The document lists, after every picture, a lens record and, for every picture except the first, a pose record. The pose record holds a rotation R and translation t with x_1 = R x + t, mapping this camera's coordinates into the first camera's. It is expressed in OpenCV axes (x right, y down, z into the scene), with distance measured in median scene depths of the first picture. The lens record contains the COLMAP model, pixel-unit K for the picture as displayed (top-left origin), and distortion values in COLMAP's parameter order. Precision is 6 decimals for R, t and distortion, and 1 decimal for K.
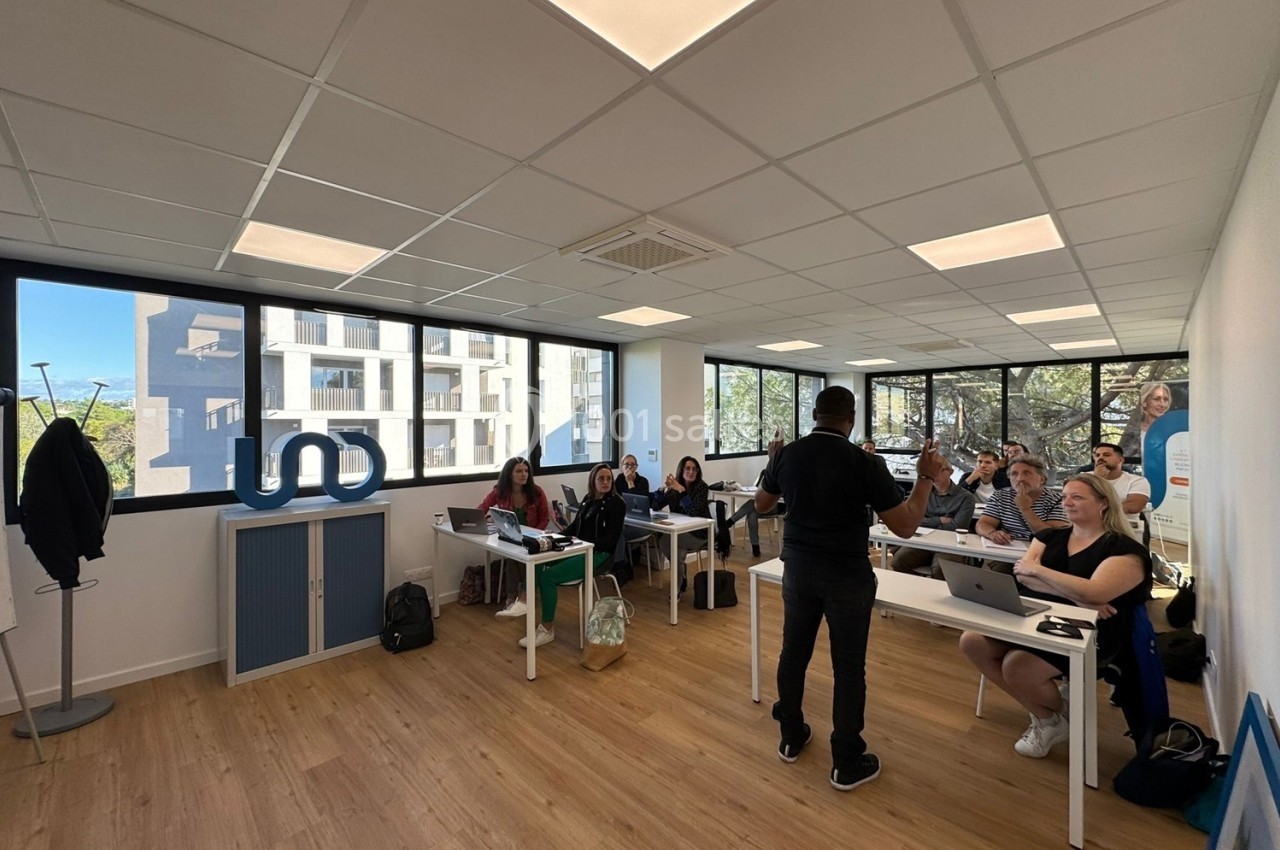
lens RADIAL K [[509.4, 0, 648.3], [0, 509.4, 423.9], [0, 0, 1]] dist [-0.002036, -0.000263]
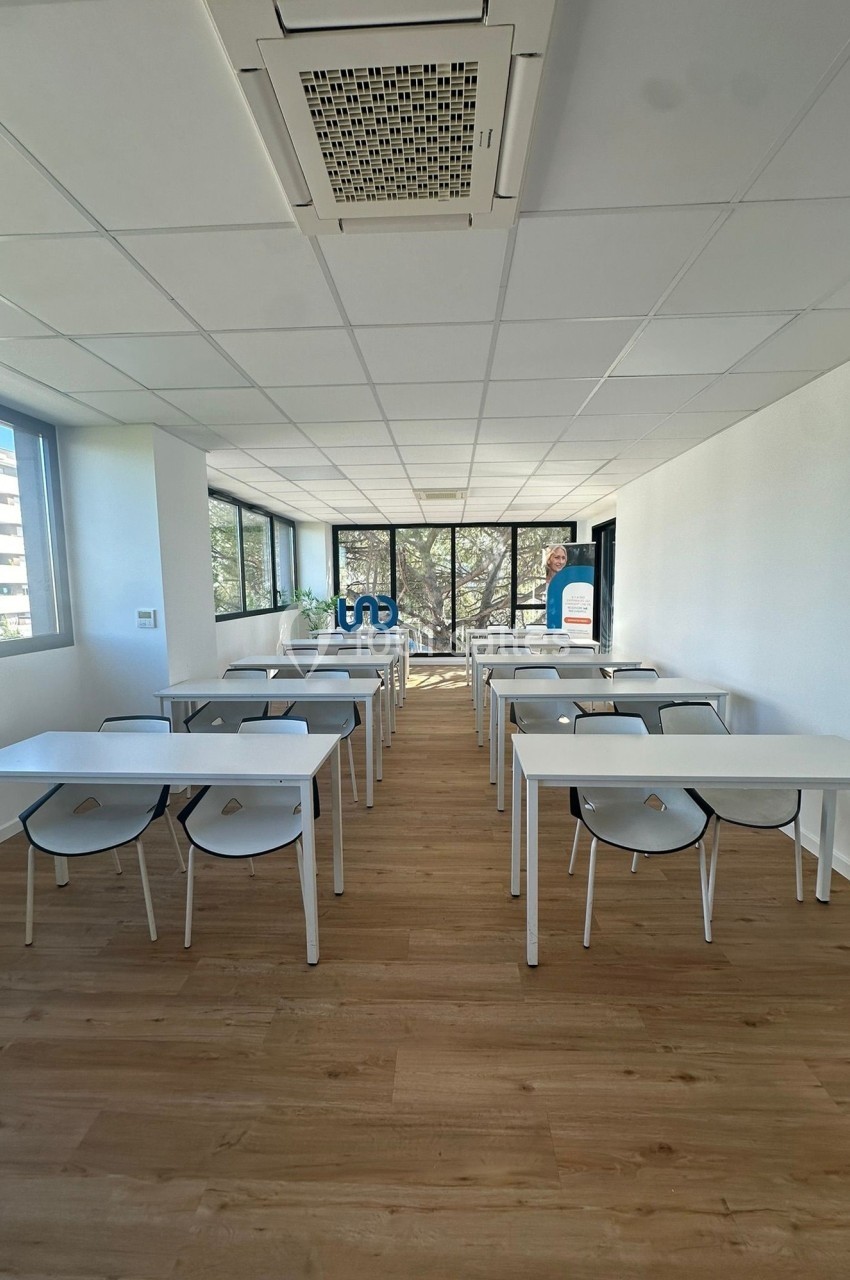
lens RADIAL K [[509.4, 0, 426.1], [0, 509.4, 652.7], [0, 0, 1]] dist [-0.002036, -0.000263]
pose [[0.740032, -0.091815, 0.666275, -0.276498], [0.002704, 0.991036, 0.133565, 0.036522], [-0.672566, -0.097041, 0.733647, 0.549080]]
